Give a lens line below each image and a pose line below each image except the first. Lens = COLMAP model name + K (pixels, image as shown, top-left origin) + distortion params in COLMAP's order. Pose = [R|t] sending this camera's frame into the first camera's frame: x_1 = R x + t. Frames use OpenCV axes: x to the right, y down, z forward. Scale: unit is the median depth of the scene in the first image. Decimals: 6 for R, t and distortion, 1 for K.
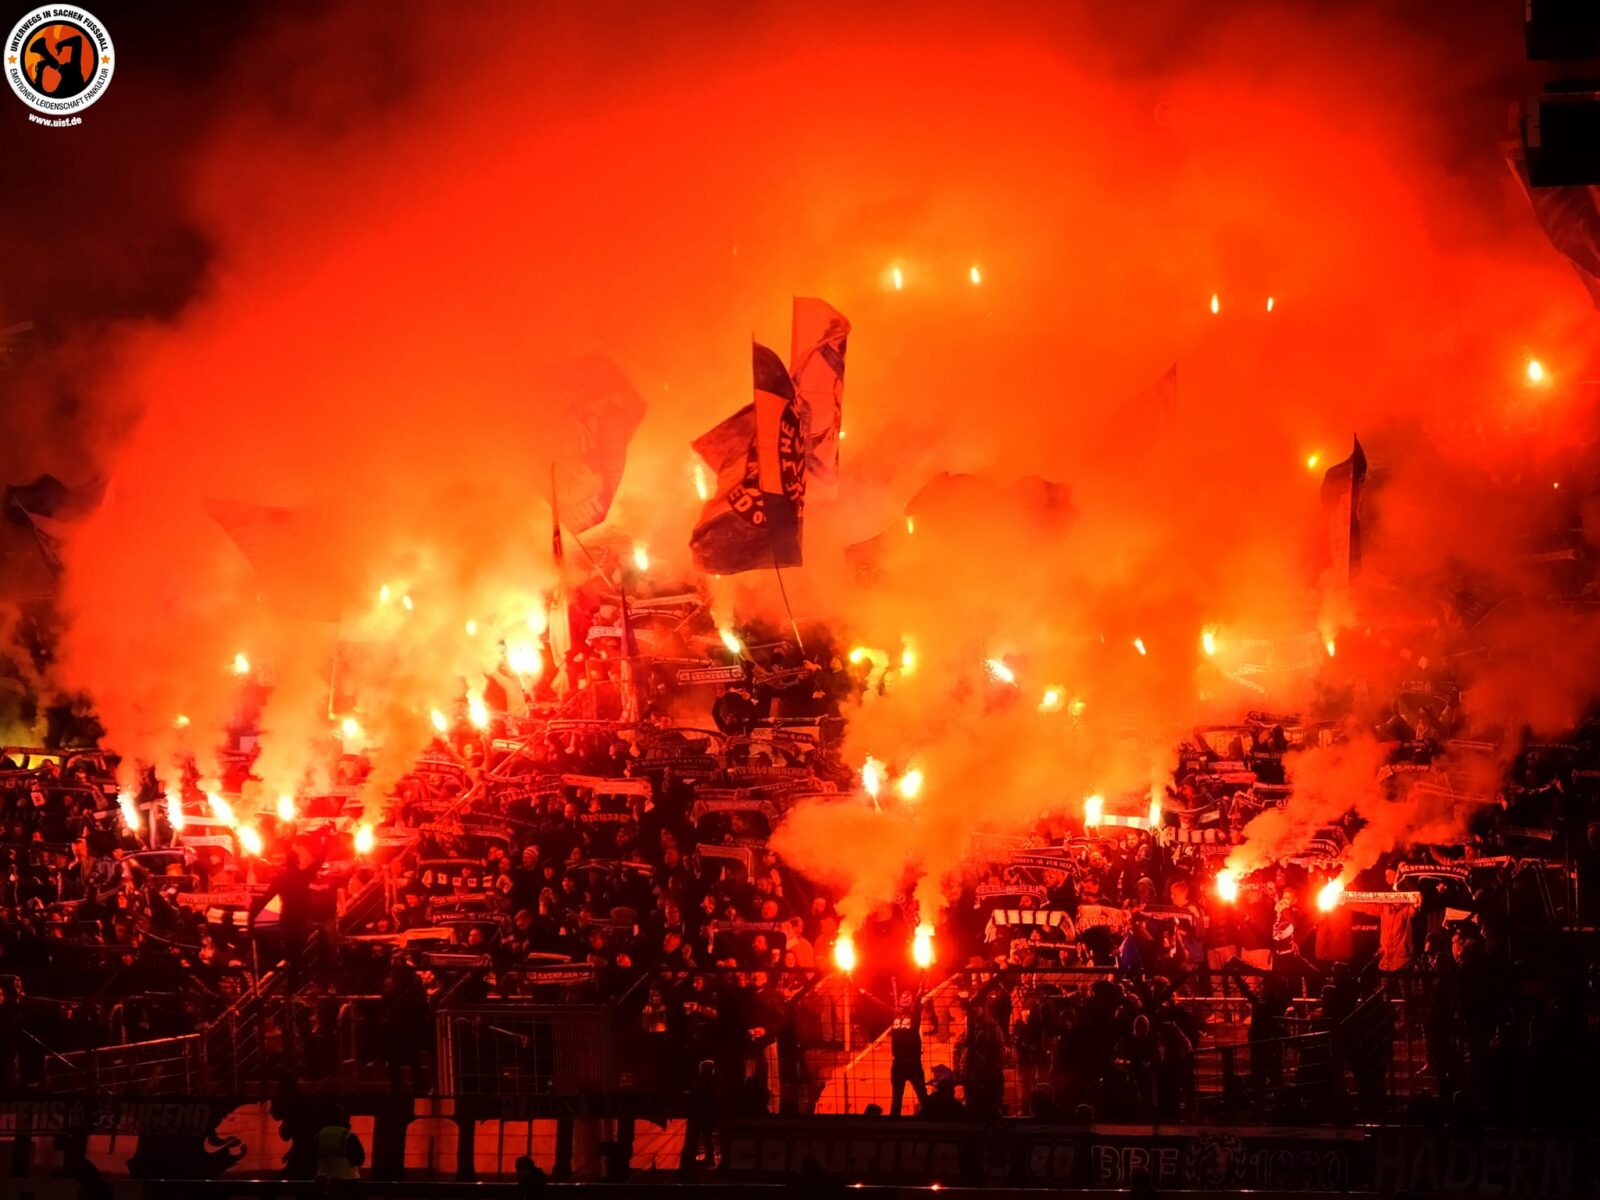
lens RADIAL K [[6244.0, 0, 800.0], [0, 6244.0, 600.0], [0, 0, 1]] dist [0.236639, -1.010203]
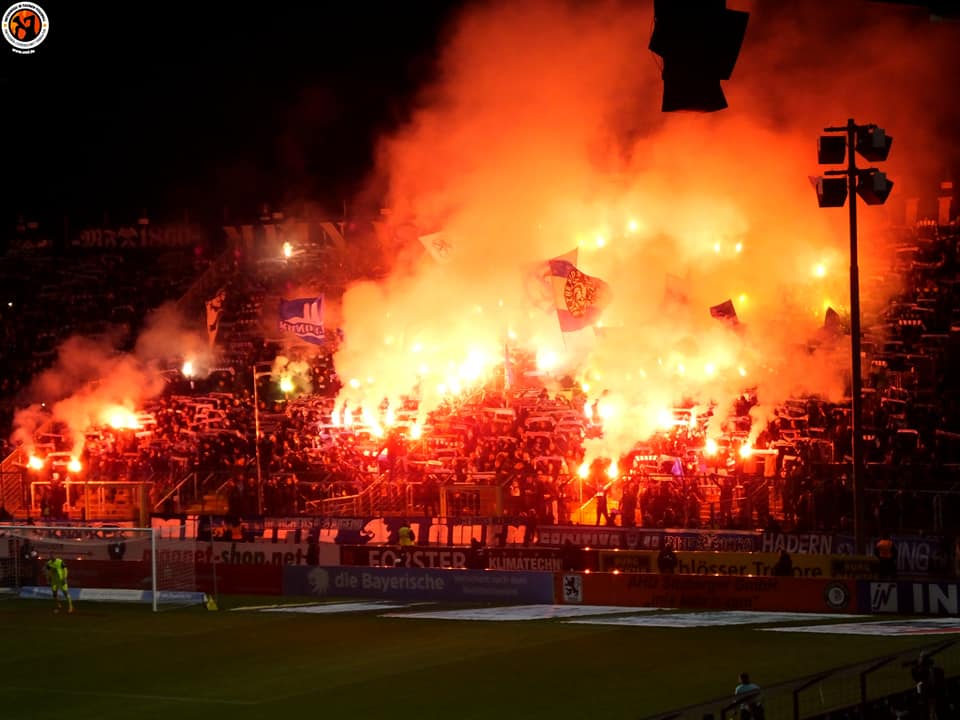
lens RADIAL K [[3421.2, 0, 507.3], [0, 3421.2, 392.6], [0, 0, 1]] dist [0.221213, -1.322353]
pose [[0.999853, 0.007640, -0.015319, -0.002828], [-0.007195, 0.999557, 0.028882, -0.024931], [0.015533, -0.028767, 0.999465, -0.590046]]
